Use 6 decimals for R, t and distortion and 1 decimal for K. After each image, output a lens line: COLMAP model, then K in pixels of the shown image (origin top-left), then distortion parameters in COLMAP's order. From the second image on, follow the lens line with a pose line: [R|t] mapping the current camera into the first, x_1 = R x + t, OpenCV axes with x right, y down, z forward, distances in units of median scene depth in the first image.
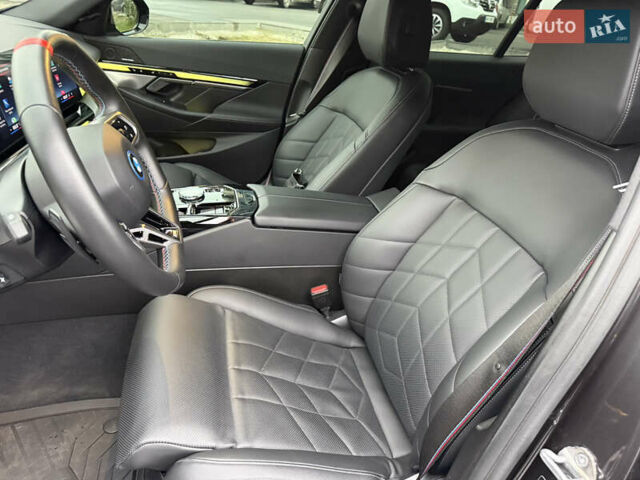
lens RADIAL K [[457.5, 0, 320.0], [0, 457.5, 240.0], [0, 0, 1]] dist [0.047336, -0.059181]
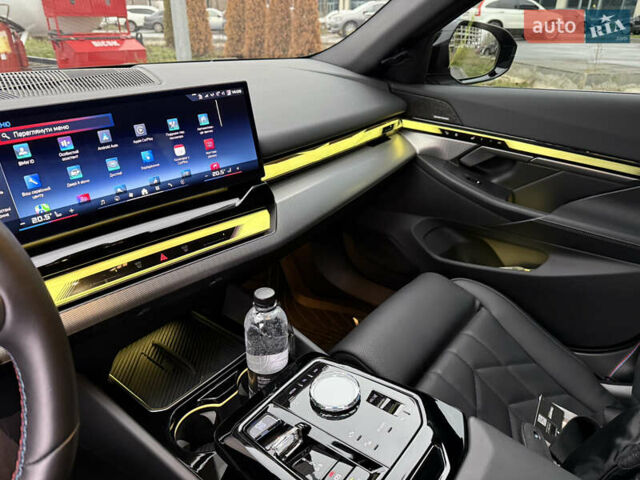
lens RADIAL K [[445.4, 0, 320.0], [0, 445.4, 240.0], [0, 0, 1]] dist [0.075861, -0.112333]
pose [[0.613266, 0.253468, -0.748104, 0.016912], [-0.321970, 0.945076, 0.056267, -0.191256], [0.721277, 0.206360, 0.661192, 0.449339]]
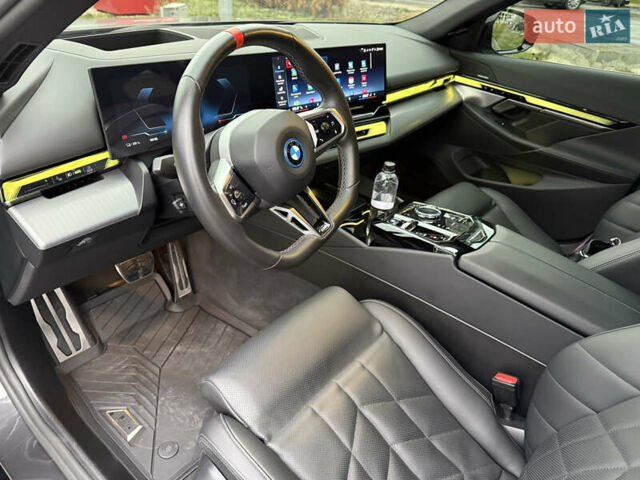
lens RADIAL K [[457.5, 0, 320.0], [0, 457.5, 240.0], [0, 0, 1]] dist [0.047336, -0.059181]
pose [[0.601691, 0.369625, -0.708058, 0.198008], [-0.403136, 0.905818, 0.130285, -0.057438], [0.689528, 0.207053, 0.694032, 0.135408]]
